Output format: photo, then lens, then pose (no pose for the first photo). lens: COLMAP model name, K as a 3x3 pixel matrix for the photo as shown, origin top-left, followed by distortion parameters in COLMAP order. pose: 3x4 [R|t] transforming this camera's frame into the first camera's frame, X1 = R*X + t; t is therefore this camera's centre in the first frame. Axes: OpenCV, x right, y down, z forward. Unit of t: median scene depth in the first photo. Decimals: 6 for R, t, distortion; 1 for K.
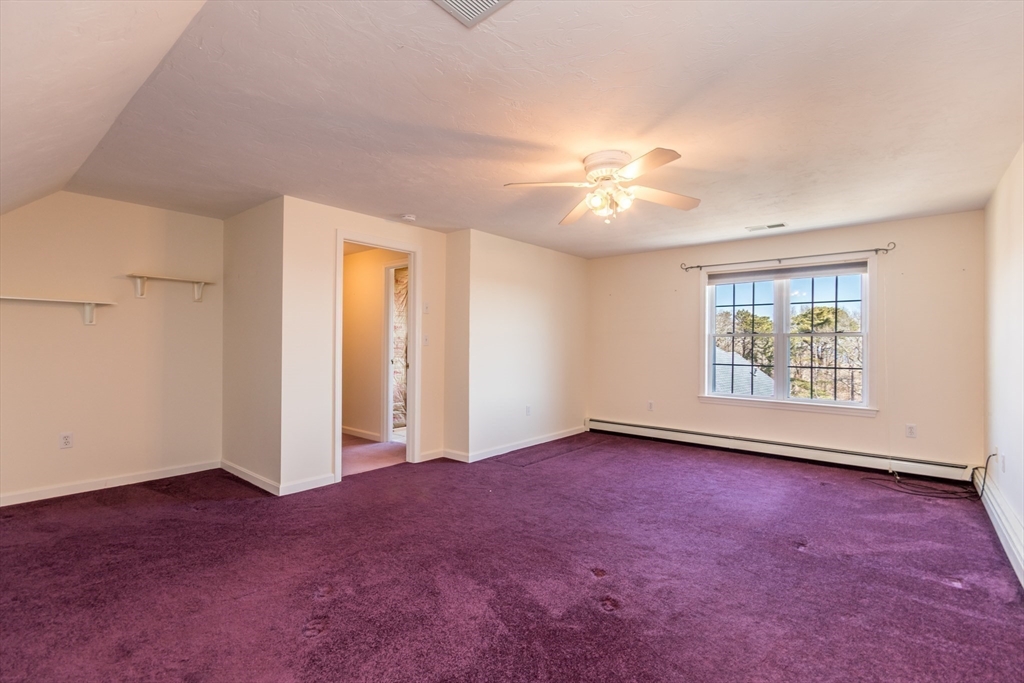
lens RADIAL K [[472.4, 0, 511.4], [0, 472.4, 344.6], [0, 0, 1]] dist [0.002947, 0.000535]
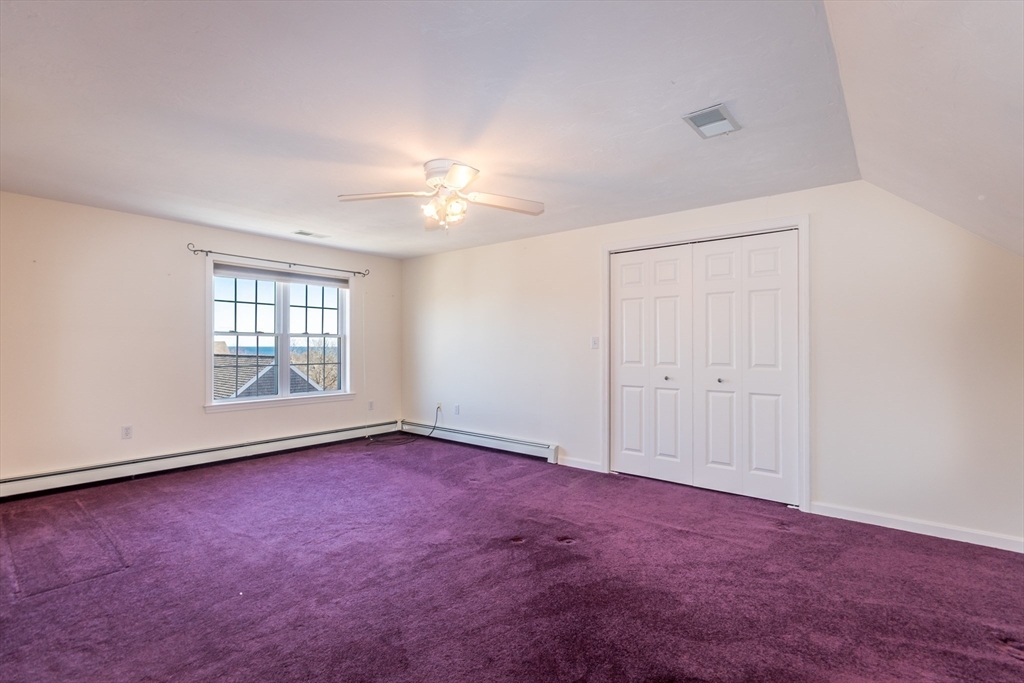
lens RADIAL K [[472.4, 0, 511.4], [0, 472.4, 344.6], [0, 0, 1]] dist [0.002947, 0.000535]
pose [[-0.014394, -0.006962, 0.999872, -0.498415], [-0.002926, 0.999972, 0.006921, -0.007990], [-0.999892, -0.002826, -0.014413, 0.519742]]
